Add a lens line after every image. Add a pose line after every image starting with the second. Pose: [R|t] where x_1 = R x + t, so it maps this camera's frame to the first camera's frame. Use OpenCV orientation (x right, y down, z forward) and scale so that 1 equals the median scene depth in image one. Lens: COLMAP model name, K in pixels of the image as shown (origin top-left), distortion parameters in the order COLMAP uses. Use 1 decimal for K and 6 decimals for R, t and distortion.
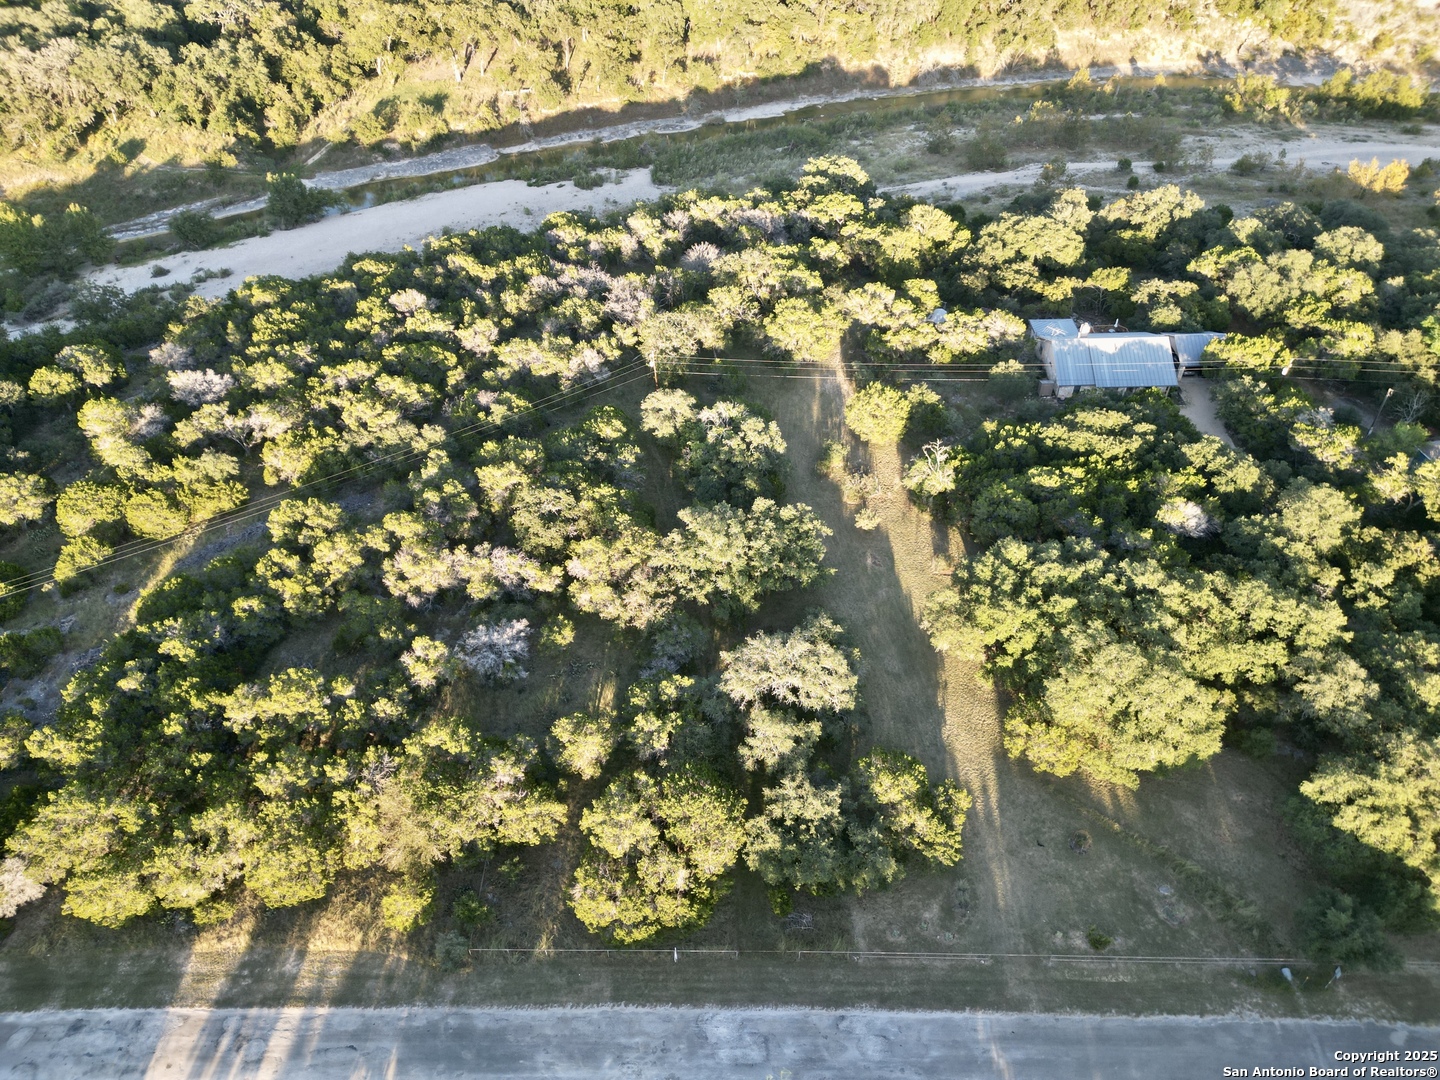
lens RADIAL K [[1005.6, 0, 715.2], [0, 1005.6, 538.8], [0, 0, 1]] dist [0.076861, -0.071486]
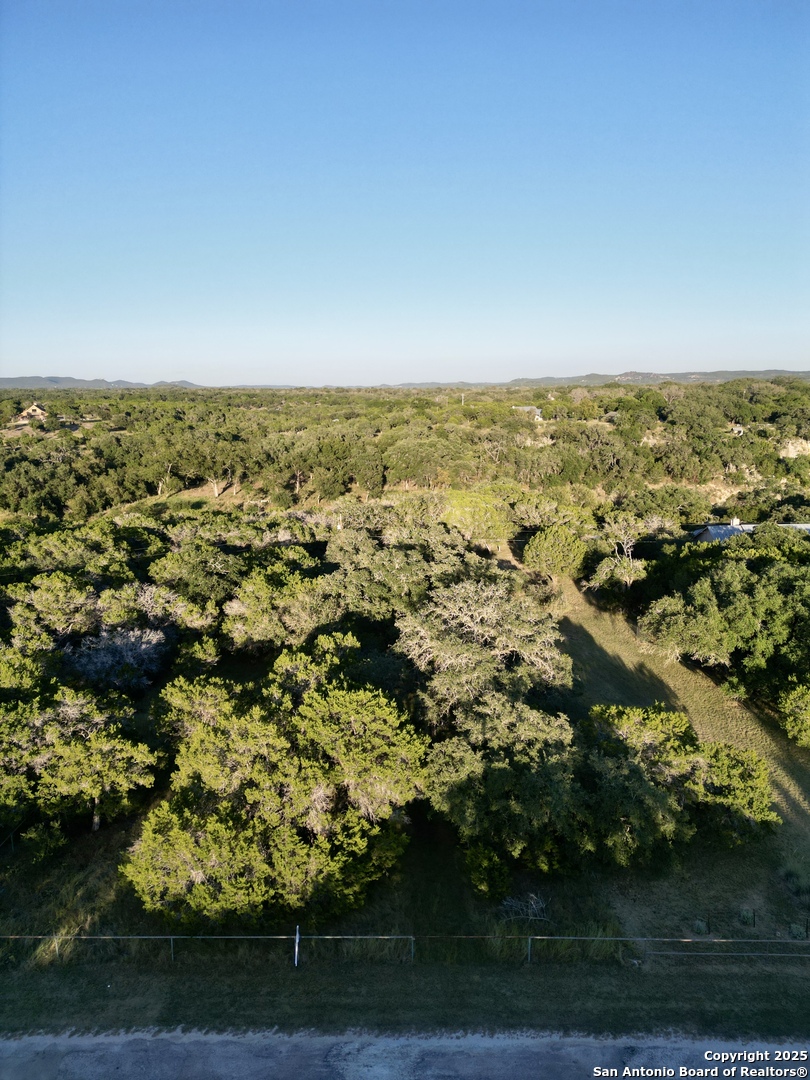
lens RADIAL K [[754.2, 0, 406.3], [0, 754.2, 546.3], [0, 0, 1]] dist [0.076861, -0.071486]
pose [[0.999943, 0.010519, -0.001695, 0.012646], [-0.009855, 0.852644, -0.522400, 0.332618], [-0.004050, 0.522387, 0.852699, 0.413175]]
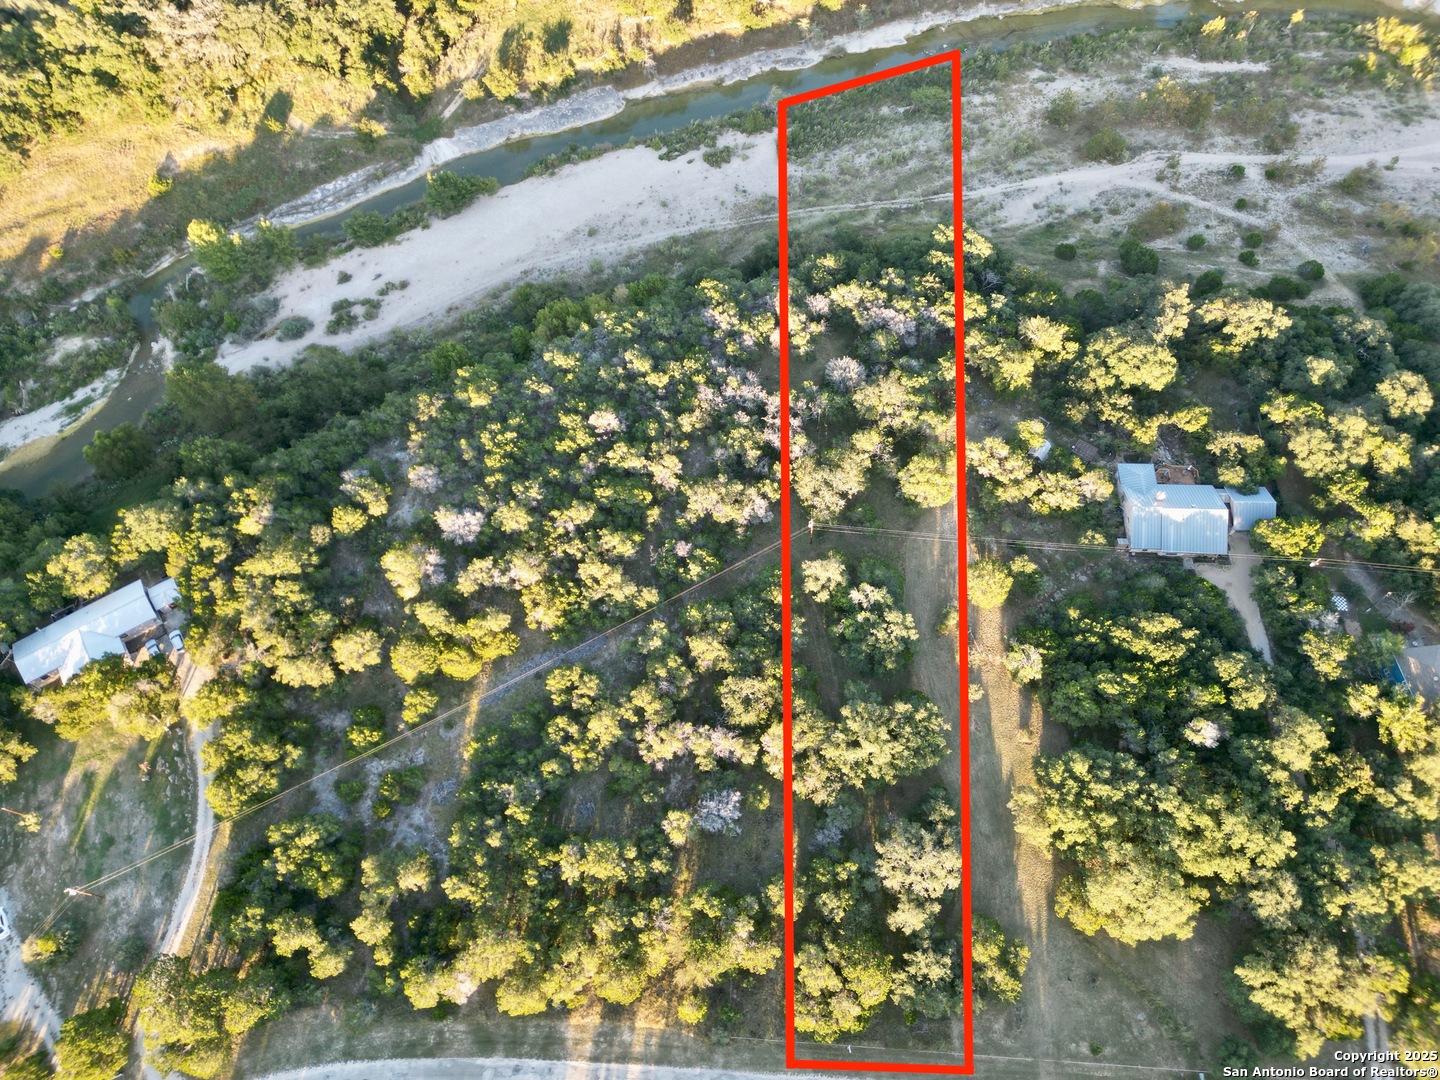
lens RADIAL K [[1005.6, 0, 715.2], [0, 1005.6, 538.8], [0, 0, 1]] dist [0.076861, -0.071486]
pose [[0.999121, 0.037888, -0.017940, -0.202791], [-0.029282, 0.937003, 0.348091, -0.757121], [0.029998, -0.347260, 0.937289, -0.254193]]
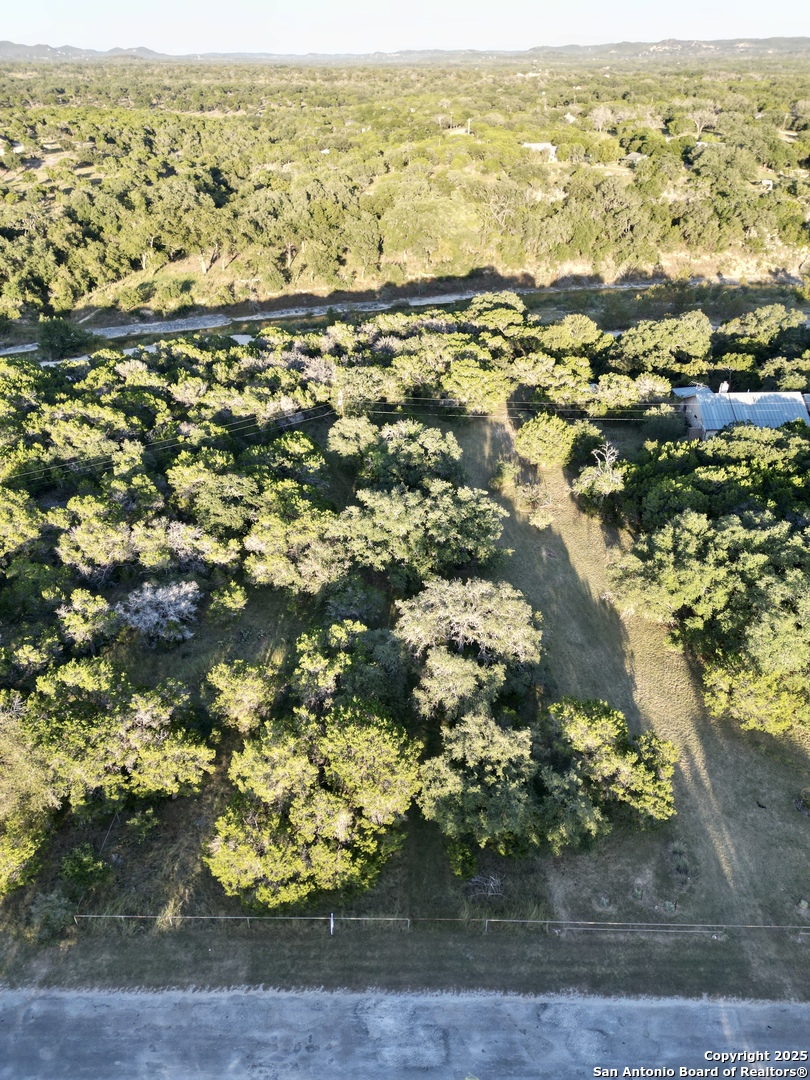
lens RADIAL K [[754.2, 0, 406.3], [0, 754.2, 546.3], [0, 0, 1]] dist [0.076861, -0.071486]
pose [[0.999901, 0.012717, 0.005958, 0.009143], [-0.011388, 0.982500, -0.185914, 0.172564], [-0.008218, 0.185828, 0.982548, 0.265652]]
